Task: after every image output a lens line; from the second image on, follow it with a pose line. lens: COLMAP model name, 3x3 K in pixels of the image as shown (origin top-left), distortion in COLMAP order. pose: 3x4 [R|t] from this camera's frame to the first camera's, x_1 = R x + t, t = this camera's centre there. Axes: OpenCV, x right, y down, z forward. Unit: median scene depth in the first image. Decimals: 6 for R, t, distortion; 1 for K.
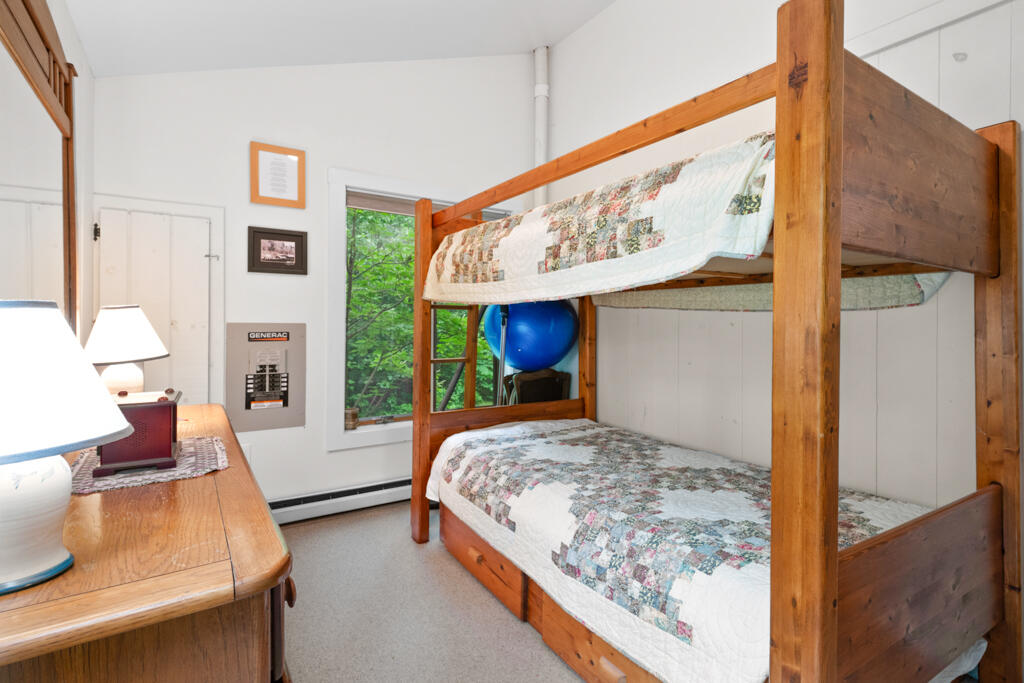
lens RADIAL K [[495.2, 0, 516.4], [0, 495.2, 332.5], [0, 0, 1]] dist [0.005480, -0.002288]
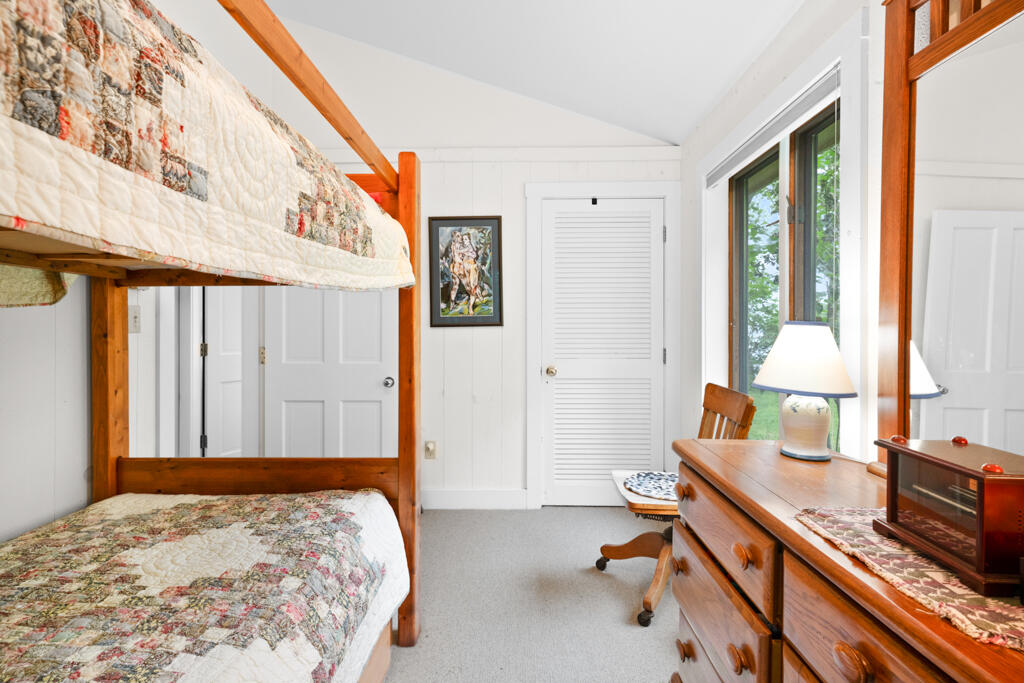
lens RADIAL K [[495.2, 0, 514.3], [0, 495.2, 335.4], [0, 0, 1]] dist [0.005480, -0.002288]
pose [[-0.829583, -0.015255, 0.558175, -0.427356], [0.000475, 0.999607, 0.028025, -0.022909], [-0.558383, 0.023514, -0.829250, 1.248387]]
